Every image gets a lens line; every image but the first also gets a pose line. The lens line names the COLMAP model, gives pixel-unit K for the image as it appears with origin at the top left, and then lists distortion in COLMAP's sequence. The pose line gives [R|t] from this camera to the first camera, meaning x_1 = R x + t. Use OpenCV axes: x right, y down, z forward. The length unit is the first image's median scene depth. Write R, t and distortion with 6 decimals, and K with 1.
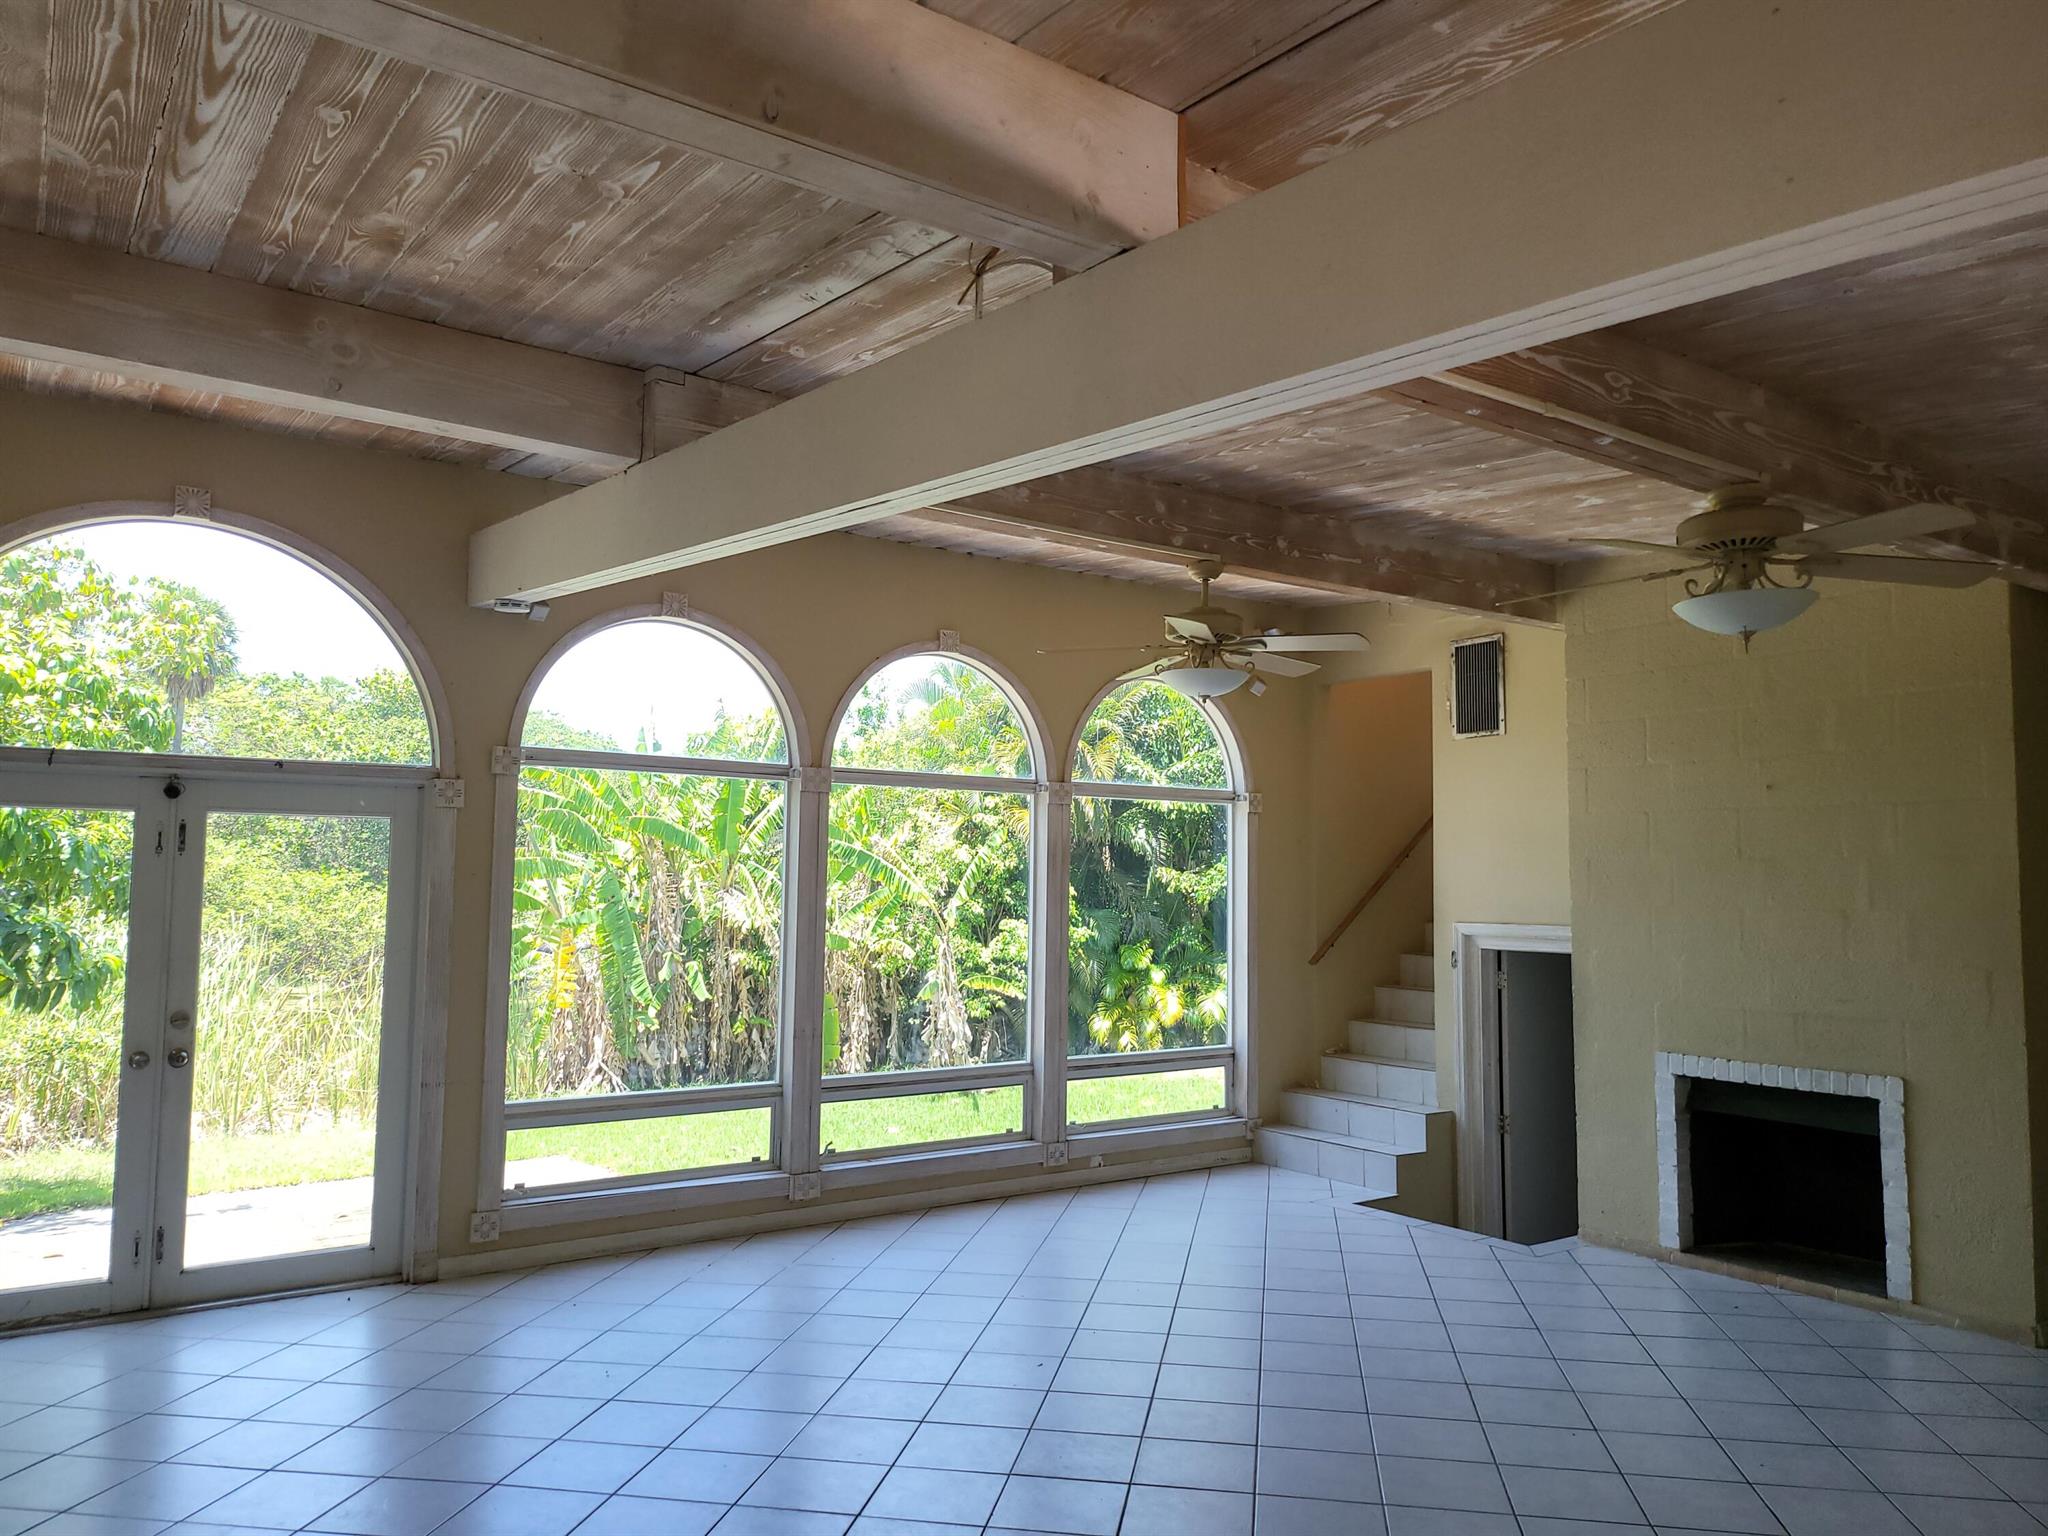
lens RADIAL K [[1452.6, 0, 1024.0], [0, 1452.6, 768.0], [0, 0, 1]] dist [0.045586, -0.003299]
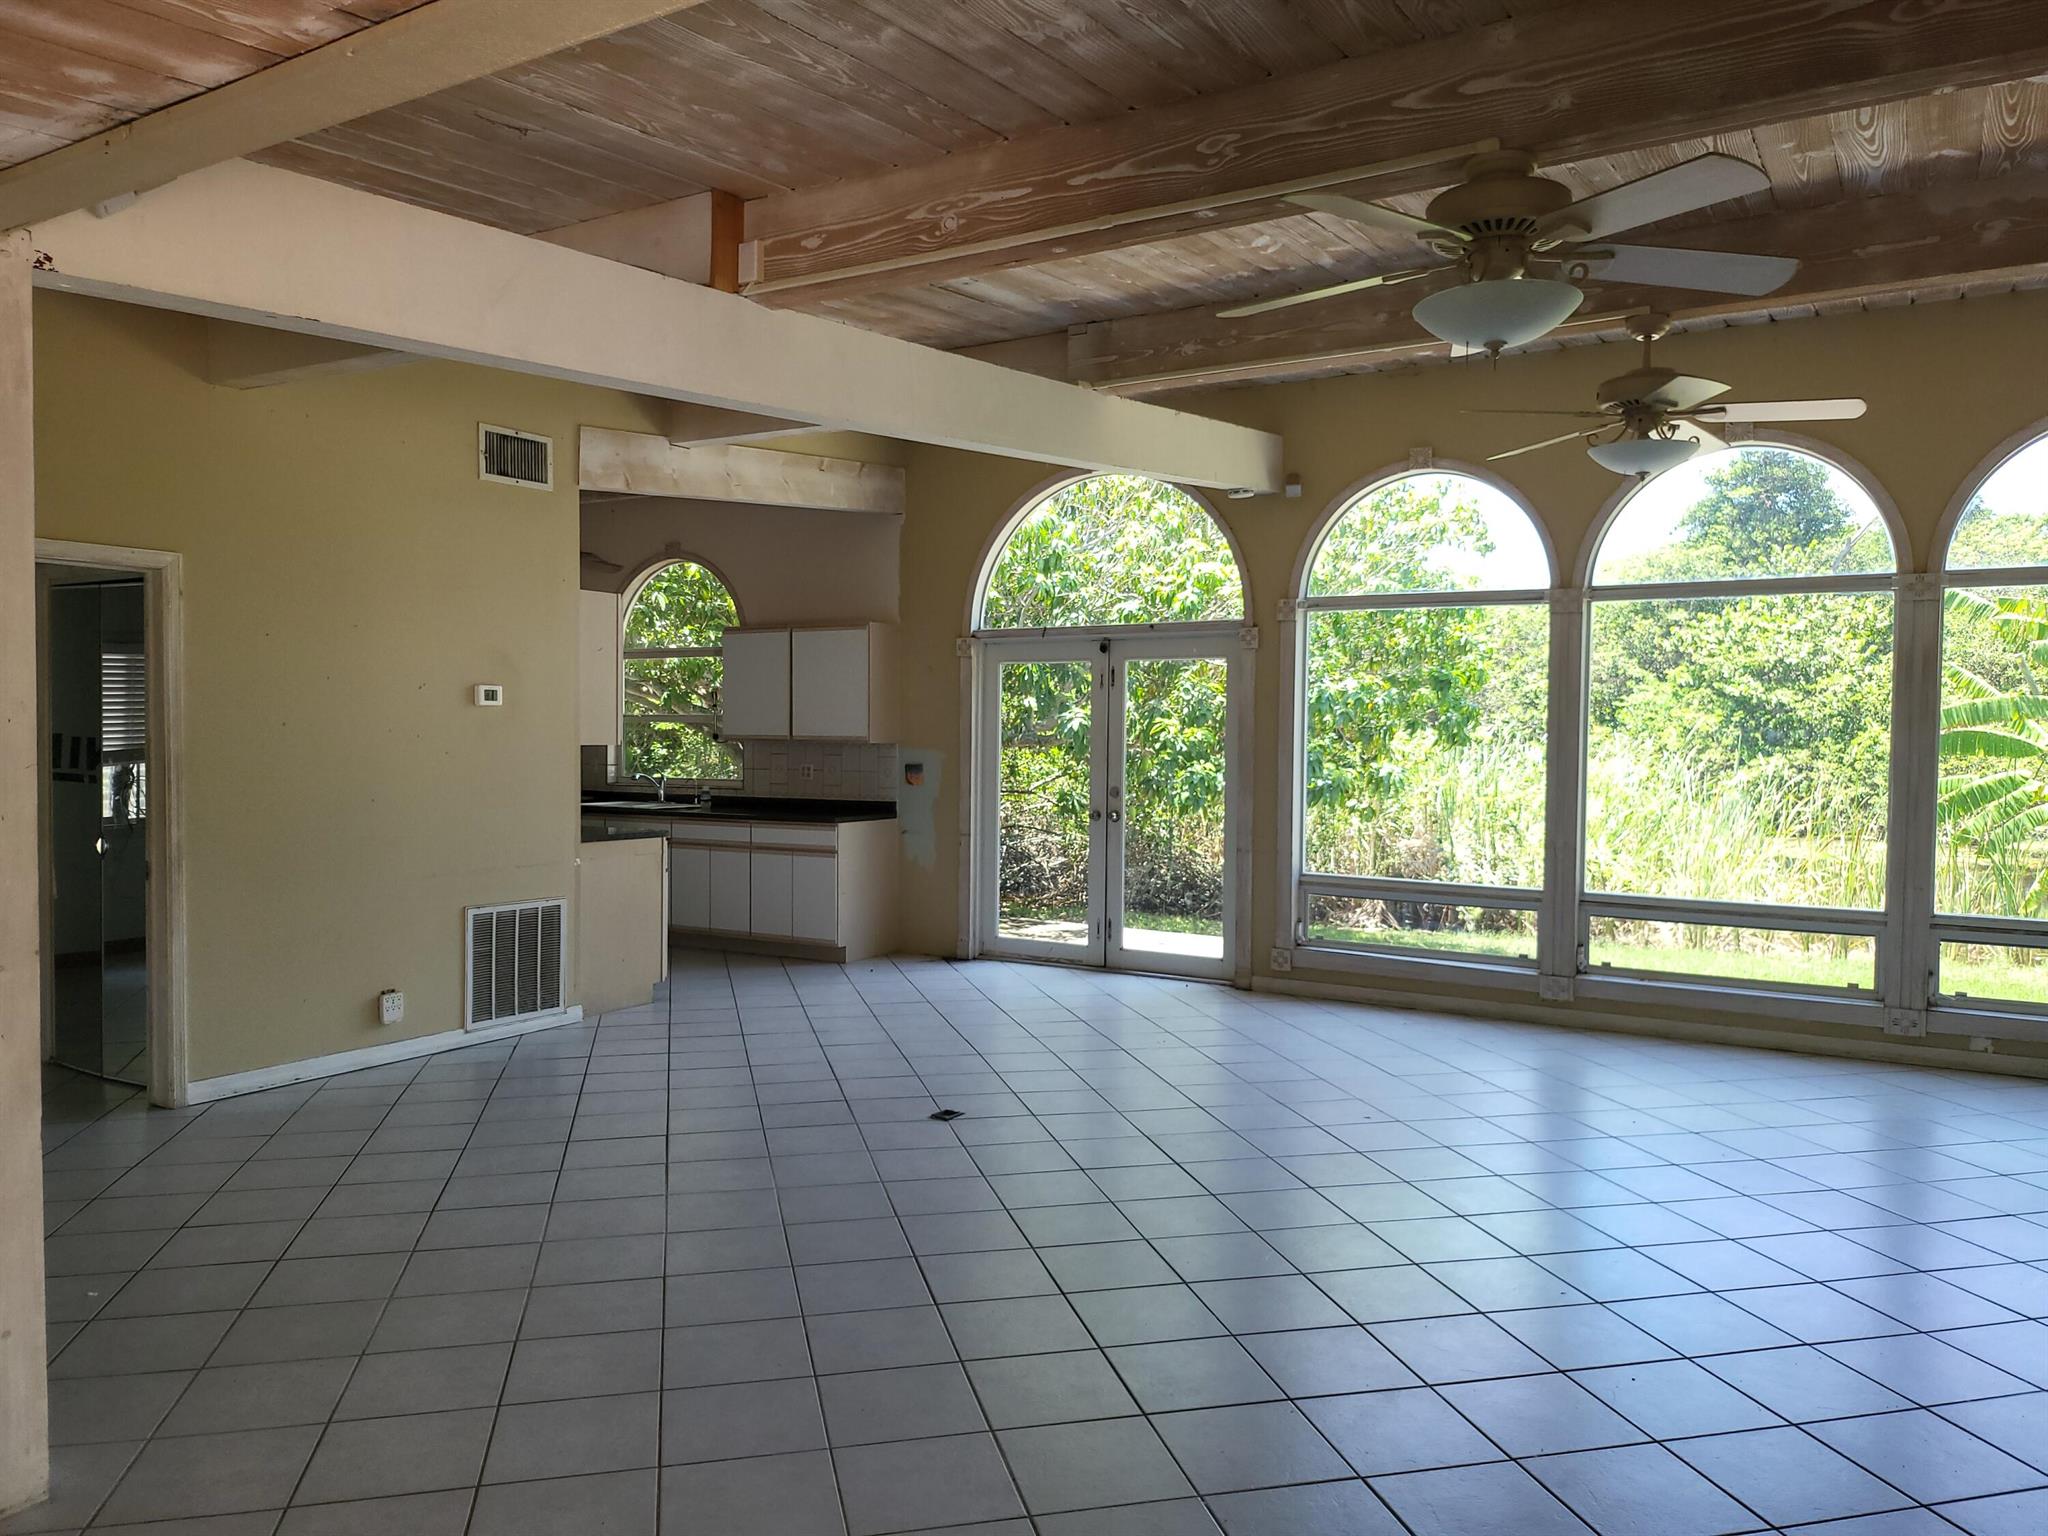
lens RADIAL K [[1452.6, 0, 1024.0], [0, 1452.6, 768.0], [0, 0, 1]] dist [0.045586, -0.003299]
pose [[0.389398, 0.019028, -0.920873, 0.755433], [0.068547, 0.996415, 0.049575, 0.055400], [0.918515, -0.082427, 0.386698, 0.281470]]
